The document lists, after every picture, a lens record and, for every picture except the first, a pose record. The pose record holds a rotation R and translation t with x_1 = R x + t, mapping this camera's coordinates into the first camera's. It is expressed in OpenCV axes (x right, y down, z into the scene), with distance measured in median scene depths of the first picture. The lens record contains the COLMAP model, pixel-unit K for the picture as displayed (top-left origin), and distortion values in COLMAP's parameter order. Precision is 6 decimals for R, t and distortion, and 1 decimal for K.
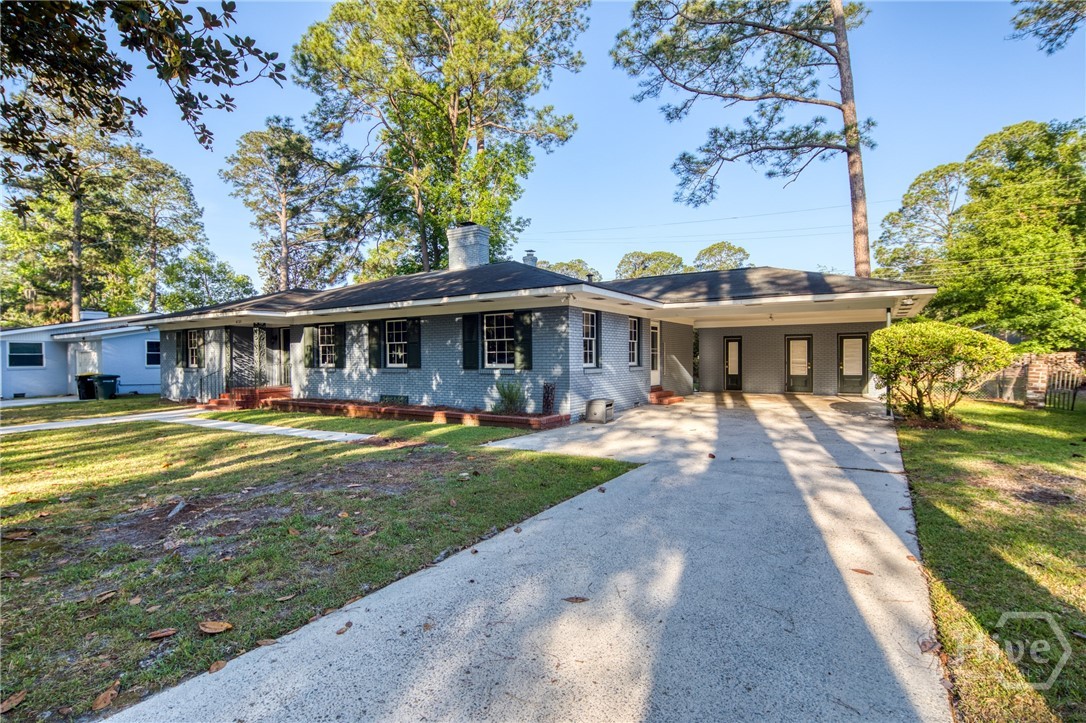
lens RADIAL K [[522.9, 0, 543.0], [0, 522.9, 361.5], [0, 0, 1]] dist [-0.001444, 0.000764]
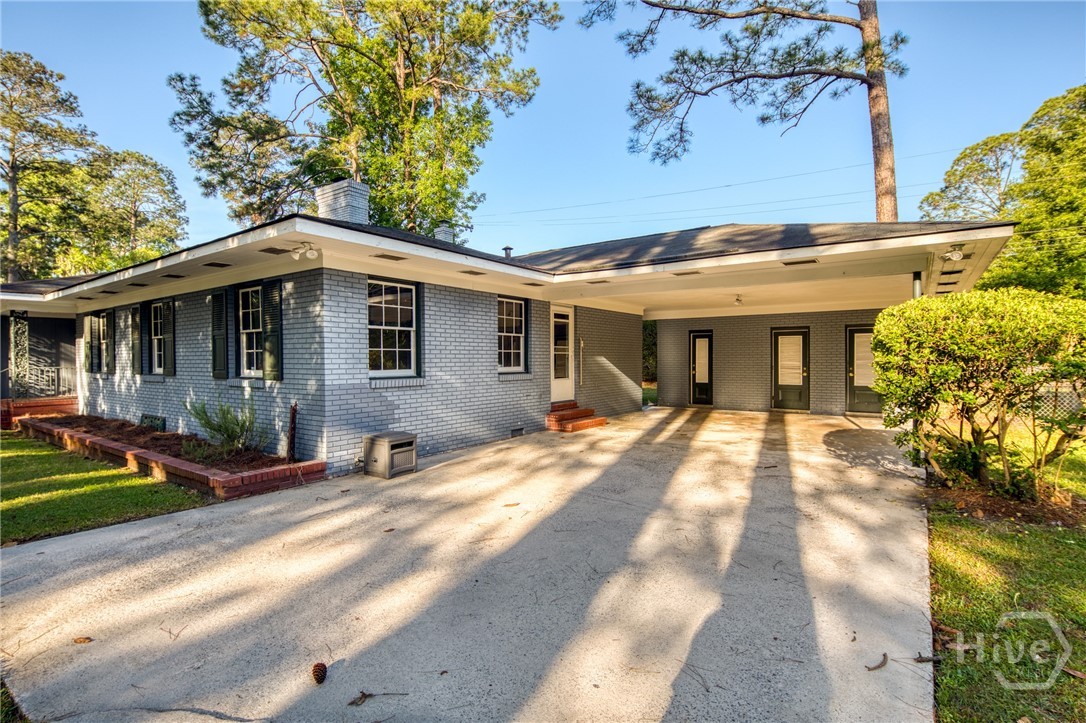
lens RADIAL K [[524.4, 0, 543.0], [0, 524.4, 361.5], [0, 0, 1]] dist [0.002960, -0.001551]
pose [[0.998713, 0.001429, -0.050690, 0.167963], [-0.001475, 0.999999, -0.000869, -0.003690], [0.050689, 0.000943, 0.998714, 0.242591]]
